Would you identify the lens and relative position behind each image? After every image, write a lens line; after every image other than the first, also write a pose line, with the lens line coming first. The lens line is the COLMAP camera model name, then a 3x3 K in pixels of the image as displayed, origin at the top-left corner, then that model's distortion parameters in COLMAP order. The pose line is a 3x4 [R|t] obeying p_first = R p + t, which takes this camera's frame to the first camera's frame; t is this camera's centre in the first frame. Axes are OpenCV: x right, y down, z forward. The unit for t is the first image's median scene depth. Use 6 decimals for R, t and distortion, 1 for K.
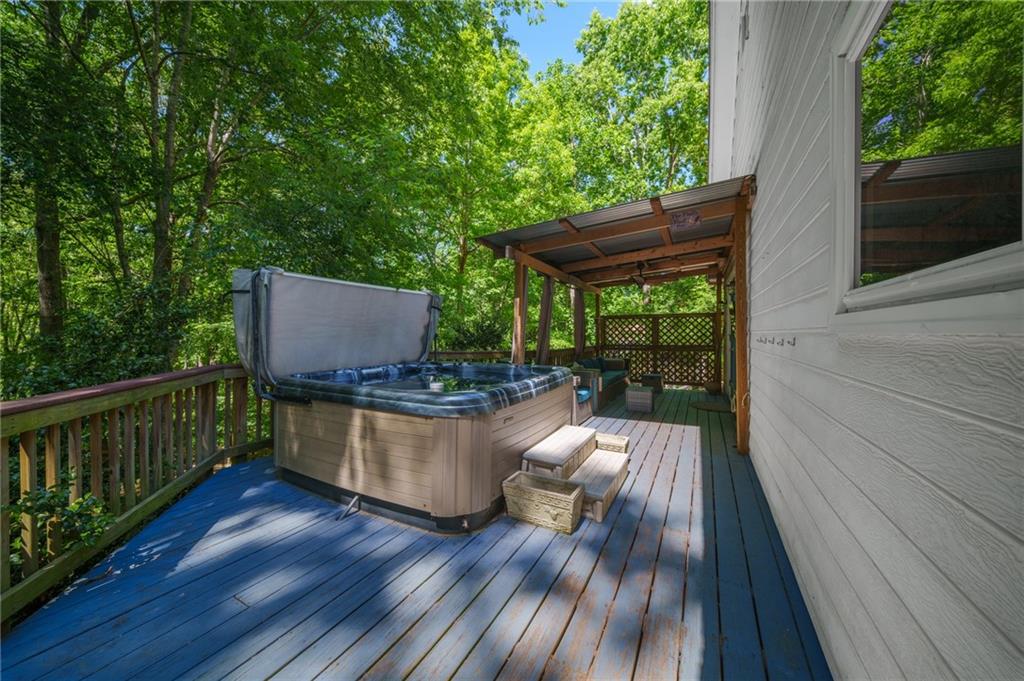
lens RADIAL K [[358.7, 0, 509.4], [0, 358.7, 334.2], [0, 0, 1]] dist [-0.001796, -0.000132]
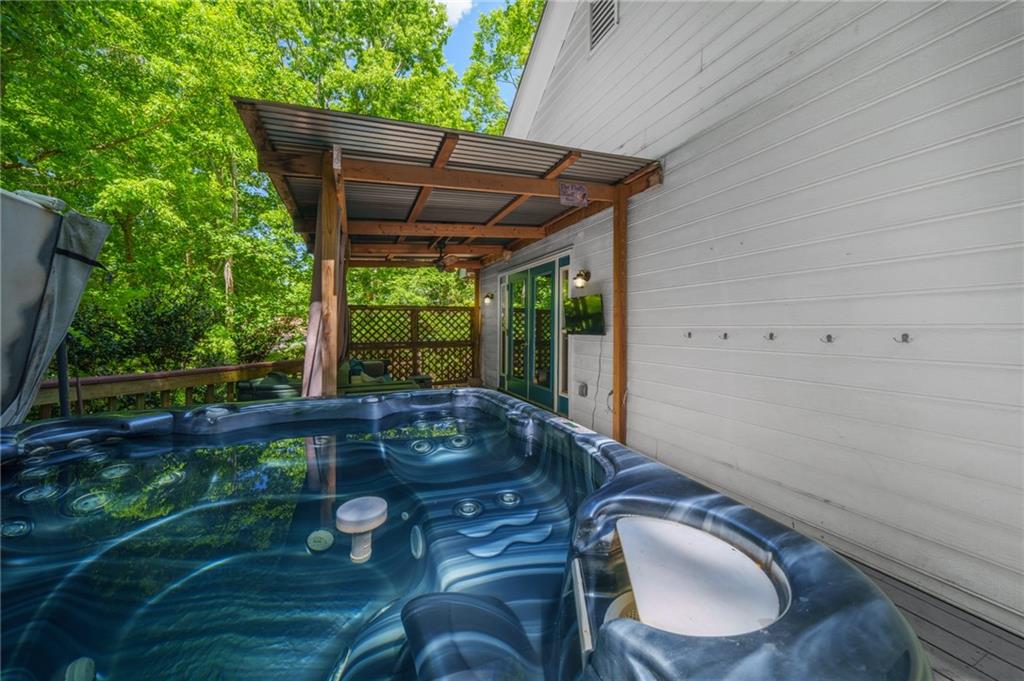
lens RADIAL K [[358.7, 0, 508.9], [0, 358.7, 327.9], [0, 0, 1]] dist [-0.001796, -0.000132]
pose [[0.623359, -0.002680, 0.781931, -0.129283], [0.004122, 0.999991, 0.000142, -0.002612], [-0.781925, 0.003135, 0.623365, 0.287337]]
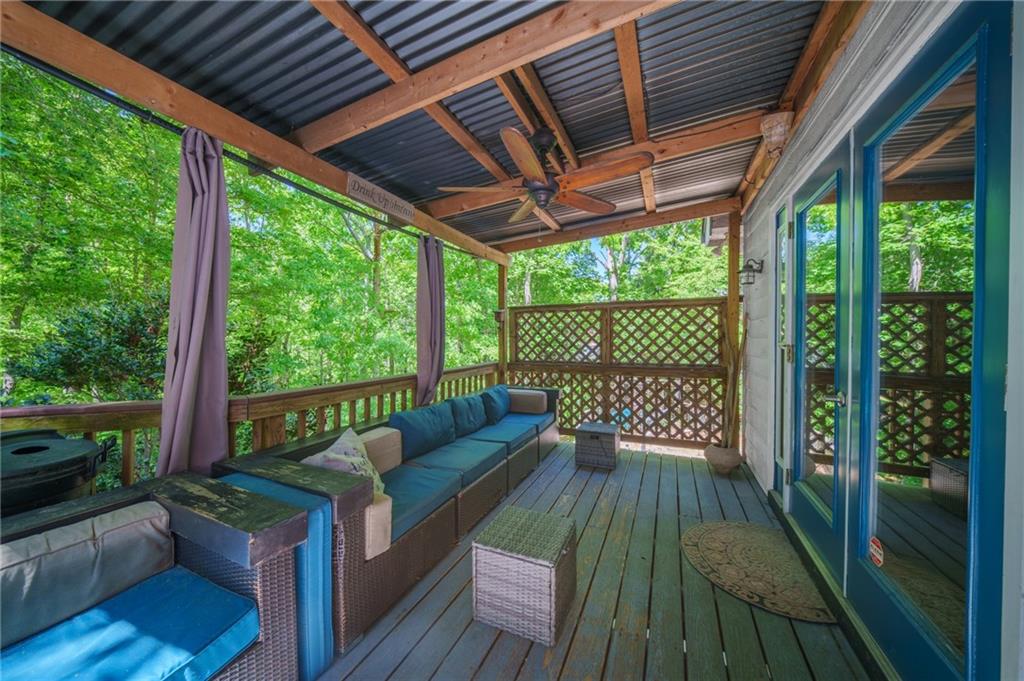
lens RADIAL K [[358.7, 0, 513.5], [0, 358.7, 339.3], [0, 0, 1]] dist [-0.001796, -0.000132]
pose [[0.996462, 0.002030, 0.084015, 0.236006], [-0.002006, 0.999998, -0.000368, -0.003096], [-0.084016, 0.000198, 0.996464, 0.511217]]
